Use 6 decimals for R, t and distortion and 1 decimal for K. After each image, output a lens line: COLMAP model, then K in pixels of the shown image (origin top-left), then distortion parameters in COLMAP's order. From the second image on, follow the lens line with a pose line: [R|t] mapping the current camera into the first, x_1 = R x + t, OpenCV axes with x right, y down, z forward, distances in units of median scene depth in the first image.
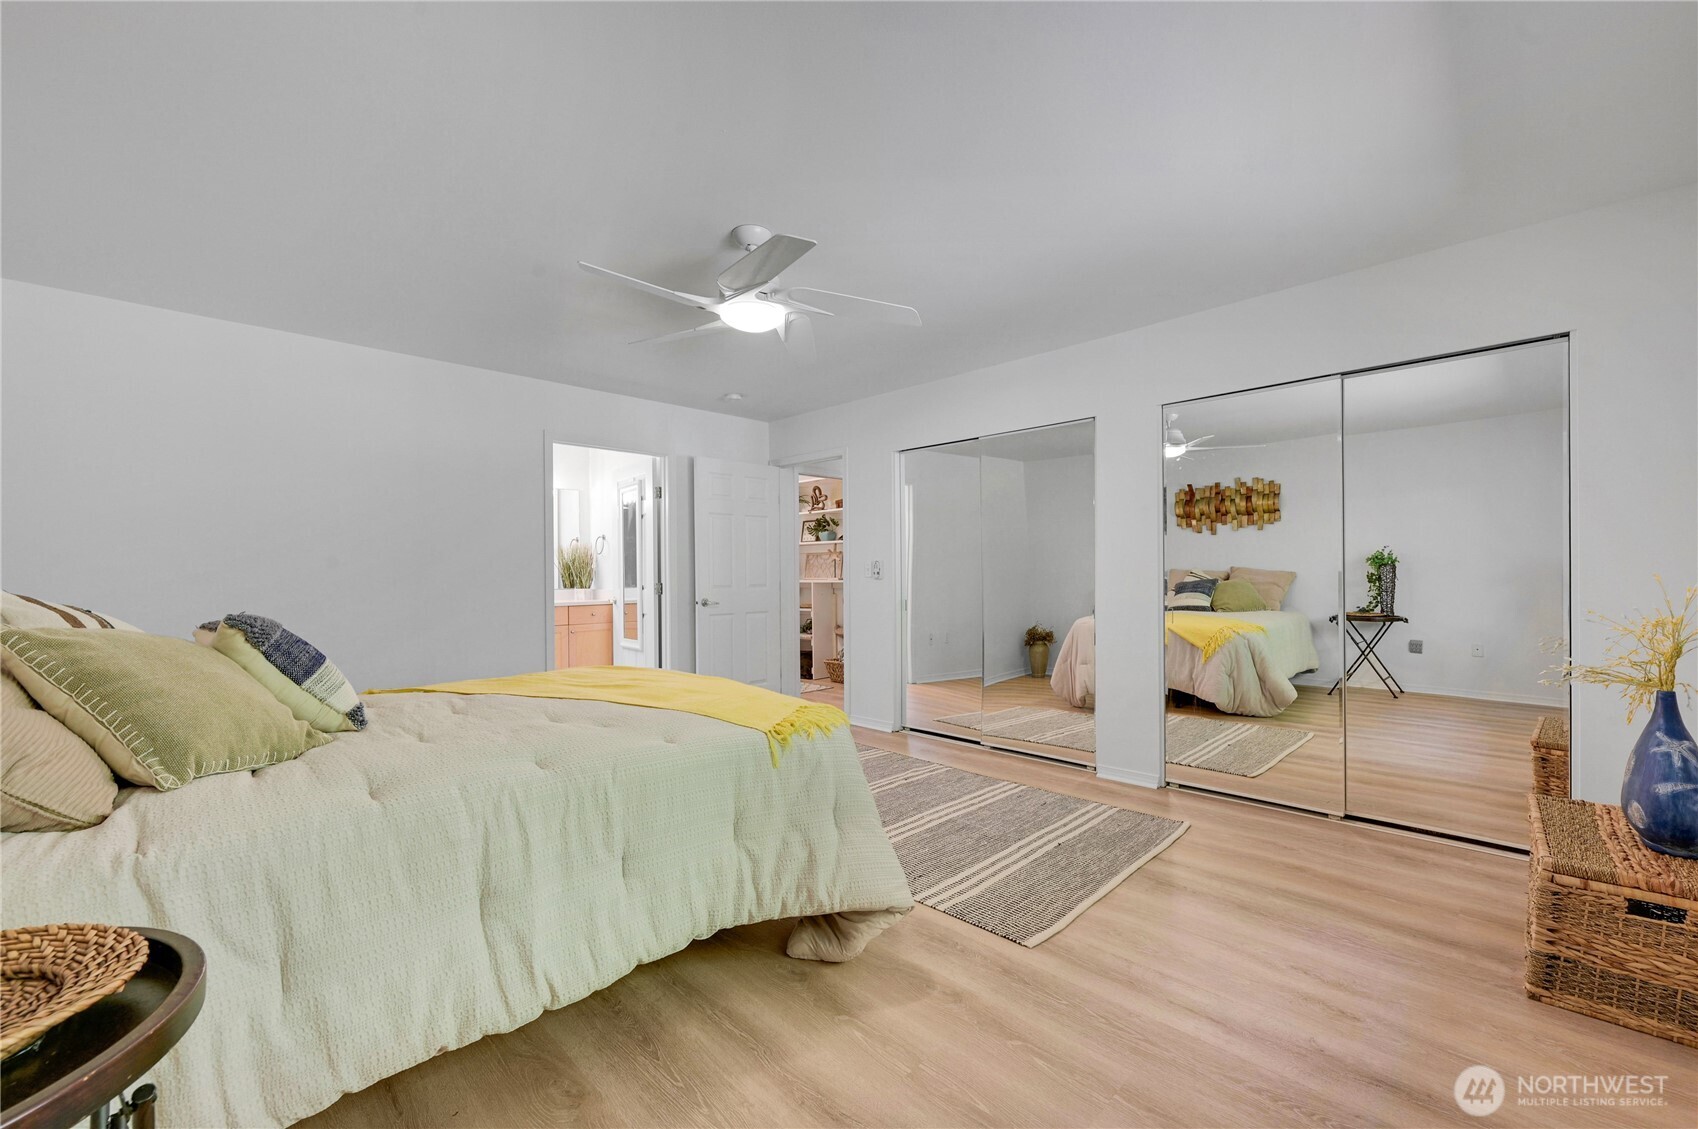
lens RADIAL K [[678.5, 0, 846.4], [0, 678.5, 579.0], [0, 0, 1]] dist [-0.002585, -0.000186]
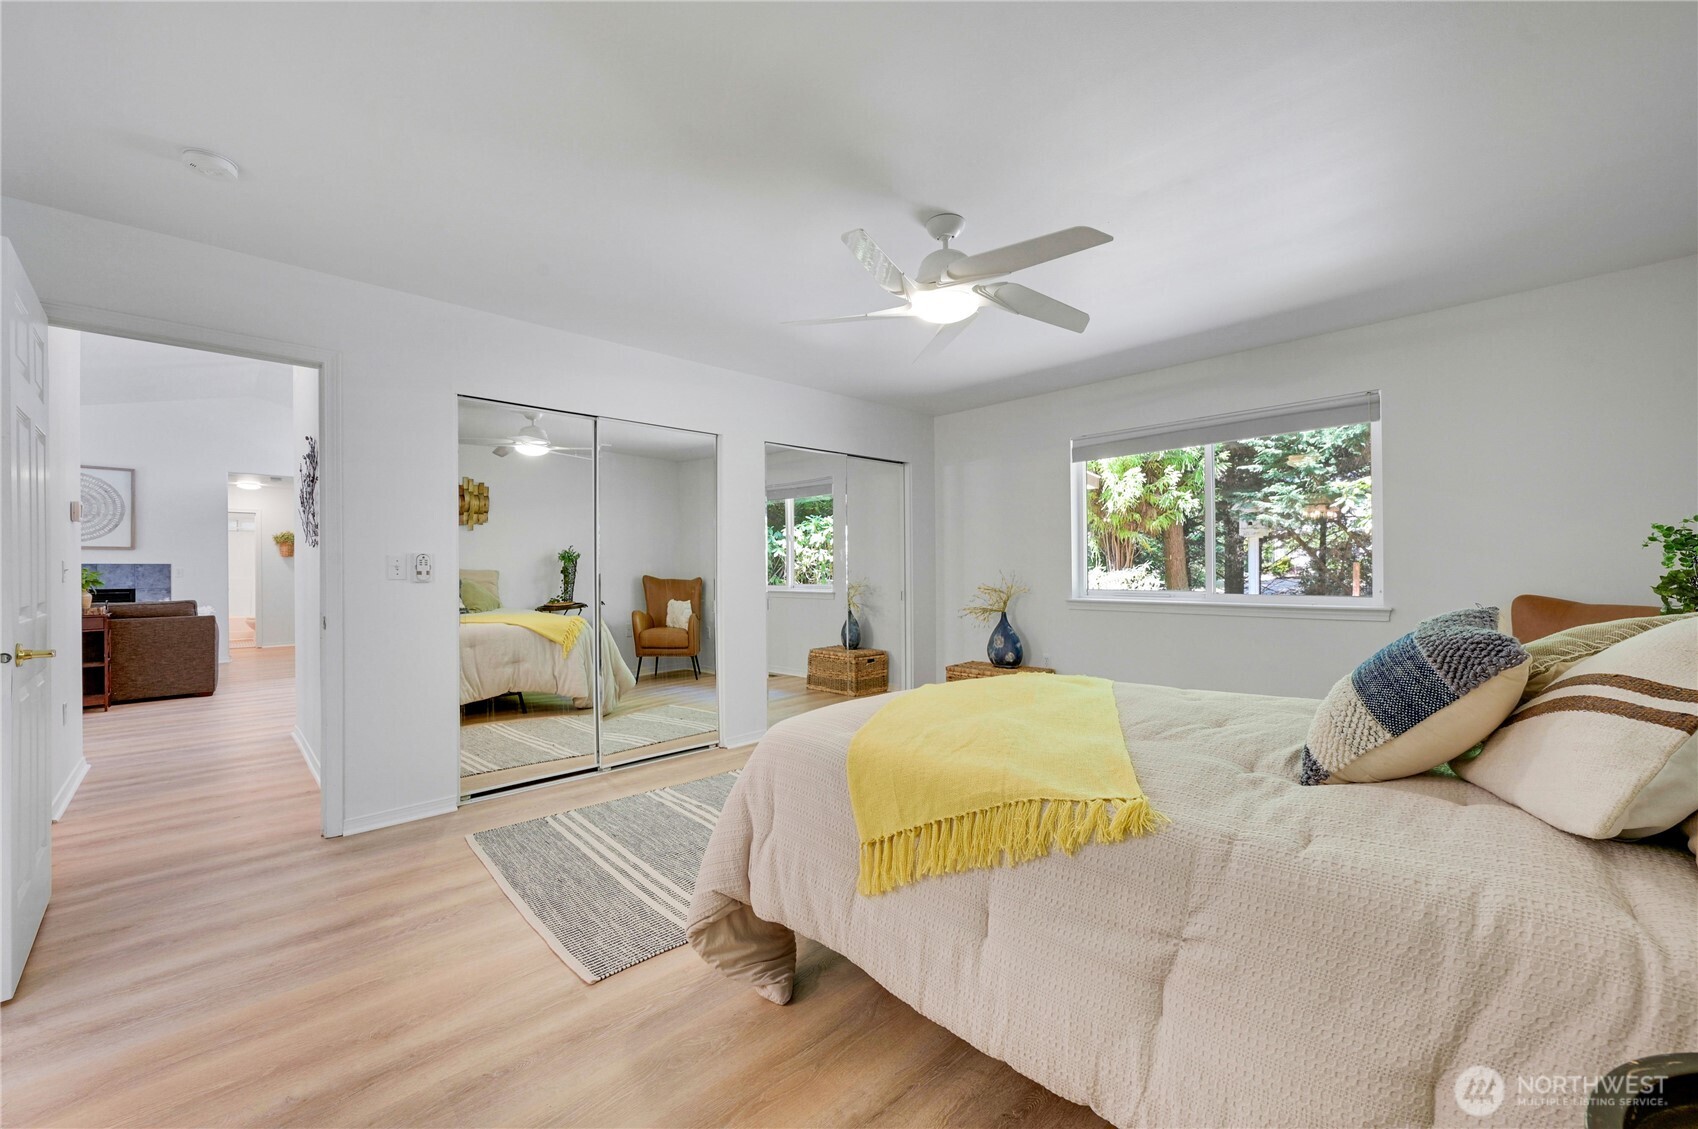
lens RADIAL K [[692.0, 0, 860.5], [0, 692.0, 560.2], [0, 0, 1]] dist [0.000444, 0.000907]
pose [[-0.006221, 0.019221, 0.999796, -0.710142], [0.010988, 0.999756, -0.019152, 0.000160], [-0.999920, 0.010866, -0.006430, 0.699670]]
